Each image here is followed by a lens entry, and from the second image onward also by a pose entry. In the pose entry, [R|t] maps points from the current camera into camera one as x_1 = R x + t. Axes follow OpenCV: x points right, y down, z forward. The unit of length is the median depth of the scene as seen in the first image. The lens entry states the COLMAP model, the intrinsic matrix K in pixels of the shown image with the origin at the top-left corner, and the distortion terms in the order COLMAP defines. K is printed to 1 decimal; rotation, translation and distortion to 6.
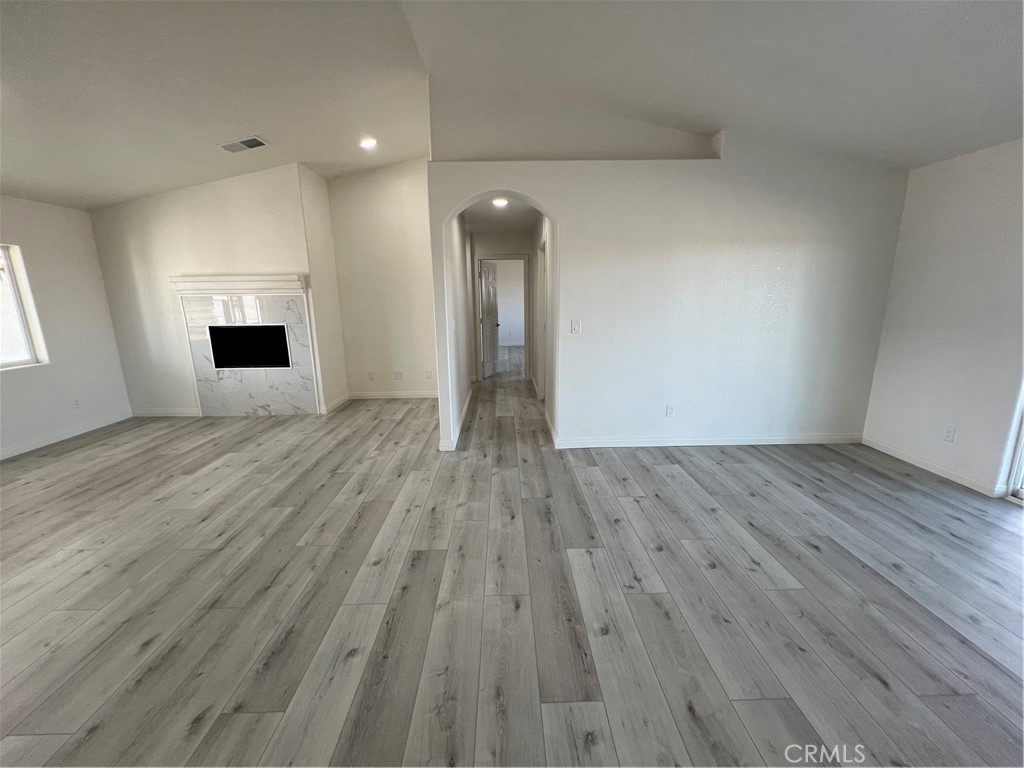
lens RADIAL K [[412.4, 0, 512.0], [0, 412.4, 384.0], [0, 0, 1]] dist [-0.002148, 0.000263]
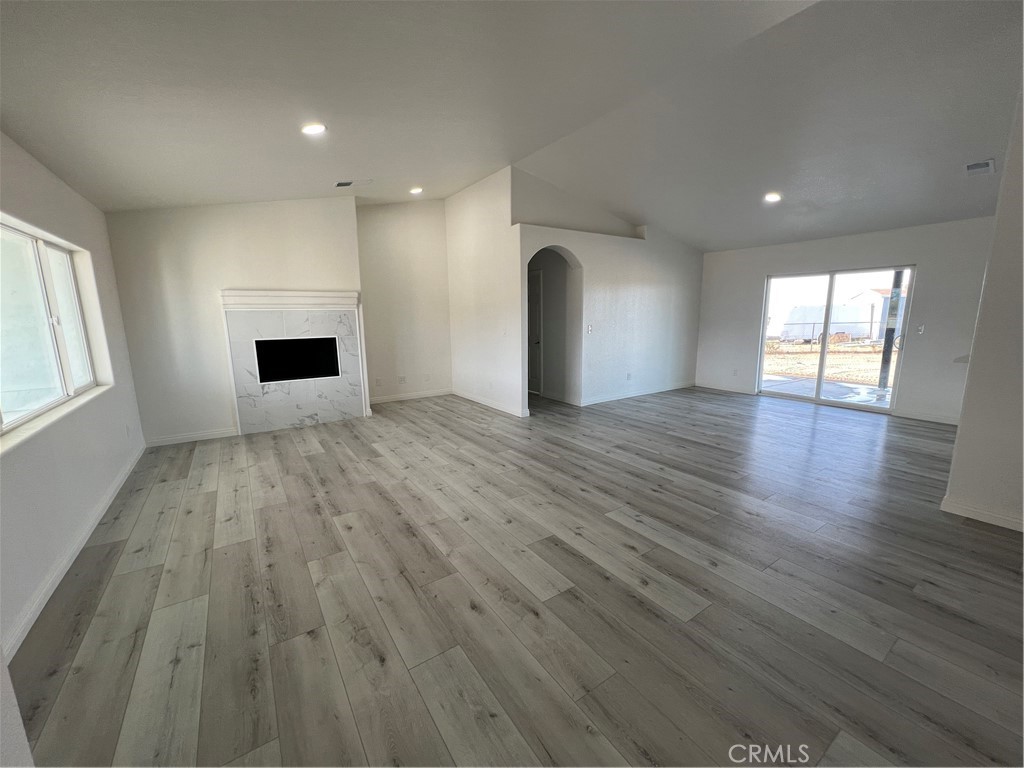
lens RADIAL K [[412.2, 0, 512.0], [0, 412.2, 384.0], [0, 0, 1]] dist [0.000811, -0.000022]
pose [[0.840444, -0.090166, 0.534345, -0.869299], [0.114745, 0.993312, -0.012864, 0.055159], [-0.529611, 0.072125, 0.845169, -0.187377]]
